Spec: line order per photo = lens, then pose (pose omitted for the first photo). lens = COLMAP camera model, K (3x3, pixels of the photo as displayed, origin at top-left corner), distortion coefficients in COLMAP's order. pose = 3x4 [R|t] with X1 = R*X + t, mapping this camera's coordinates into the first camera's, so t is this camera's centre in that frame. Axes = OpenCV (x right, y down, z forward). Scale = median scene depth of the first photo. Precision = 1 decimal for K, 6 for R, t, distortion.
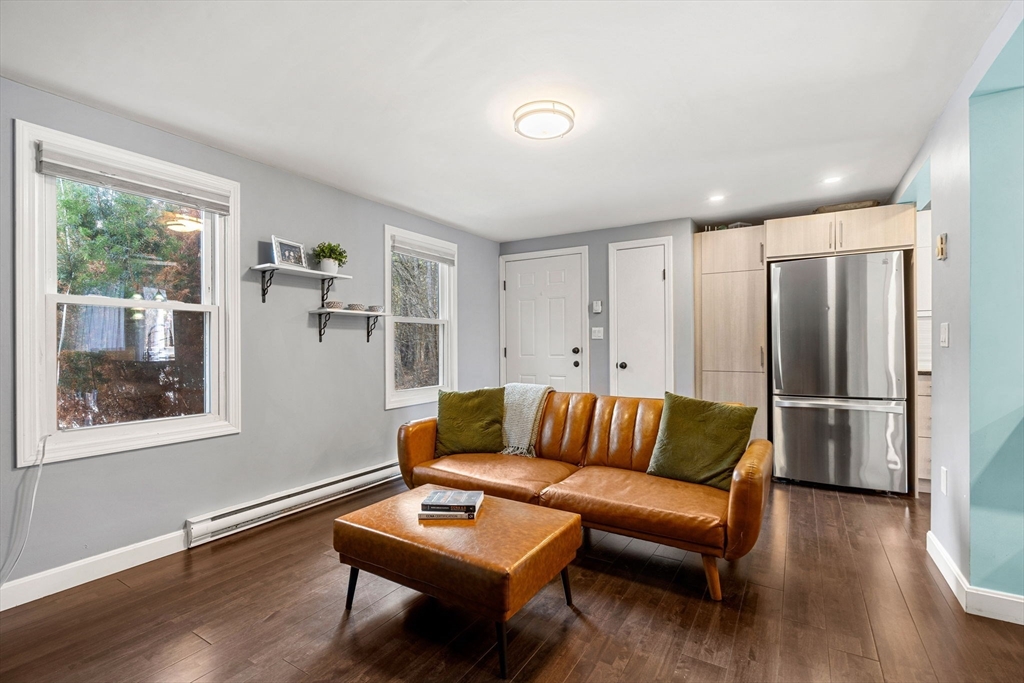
lens RADIAL K [[469.4, 0, 510.0], [0, 469.4, 340.5], [0, 0, 1]] dist [-0.003583, -0.000290]
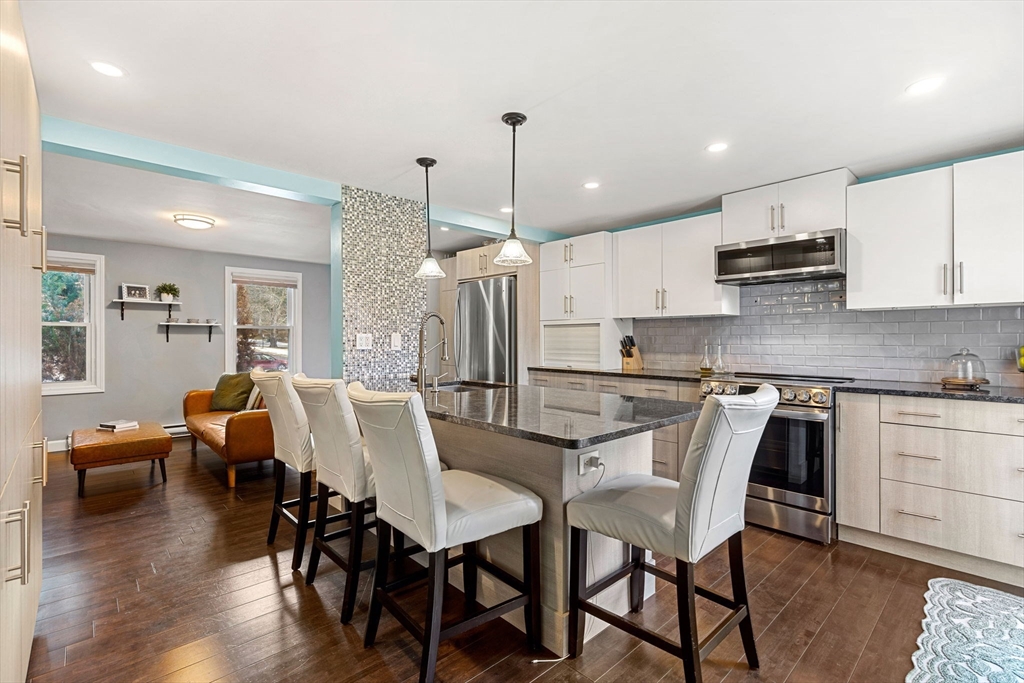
lens RADIAL K [[469.4, 0, 509.9], [0, 469.4, 340.0], [0, 0, 1]] dist [-0.003583, -0.000290]
pose [[0.962832, 0.004319, -0.270067, 1.264443], [-0.002031, 0.999960, 0.008749, -0.022519], [0.270094, -0.007876, 0.962802, -0.290882]]
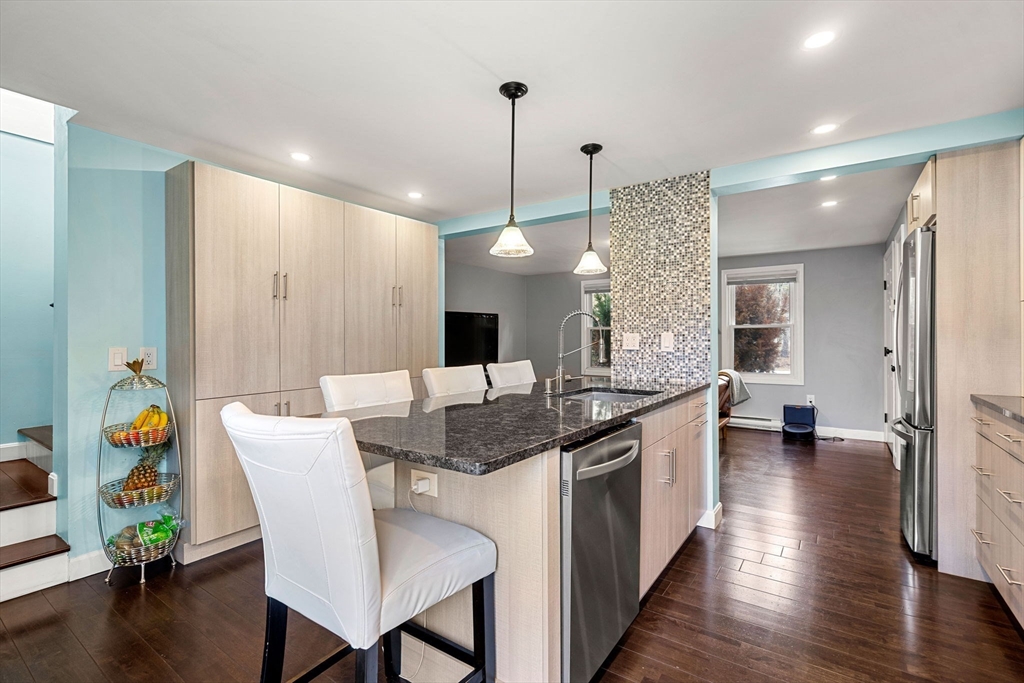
lens RADIAL K [[469.4, 0, 511.6], [0, 469.4, 338.1], [0, 0, 1]] dist [-0.003583, -0.000290]
pose [[-0.053476, 0.002631, -0.998566, 1.693475], [0.007280, 0.999971, 0.002245, -0.021089], [0.998543, -0.007149, -0.053494, 0.409870]]
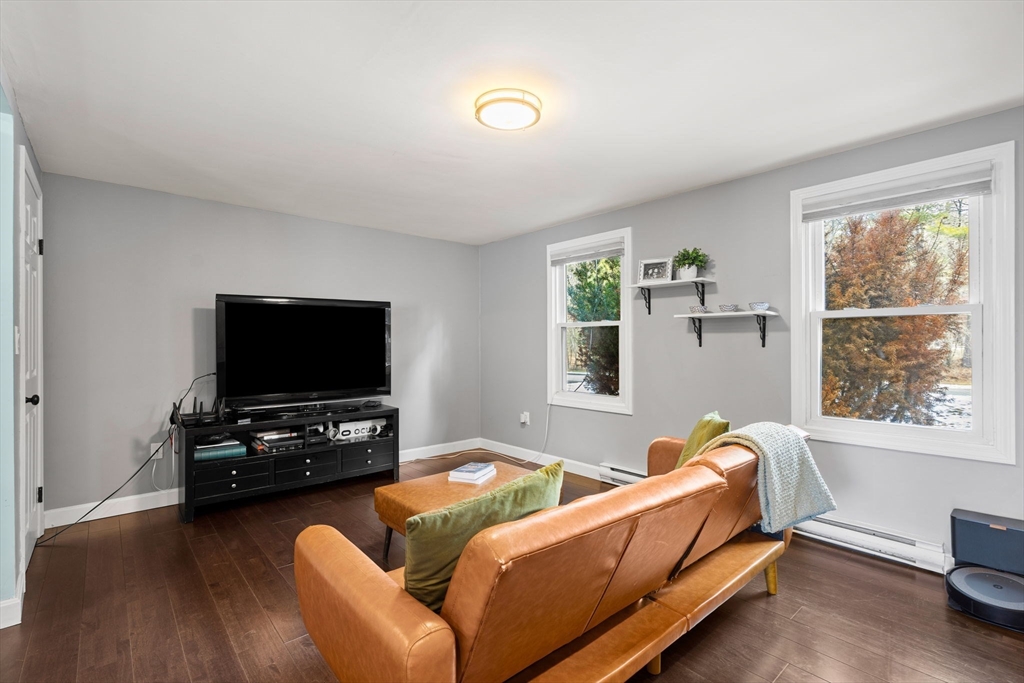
lens RADIAL K [[469.4, 0, 513.8], [0, 469.4, 343.8], [0, 0, 1]] dist [-0.003583, -0.000290]
pose [[-0.290486, 0.004053, -0.956871, 0.693499], [0.009211, 0.999957, 0.001439, -0.009062], [0.956835, -0.008395, -0.290511, 0.936590]]
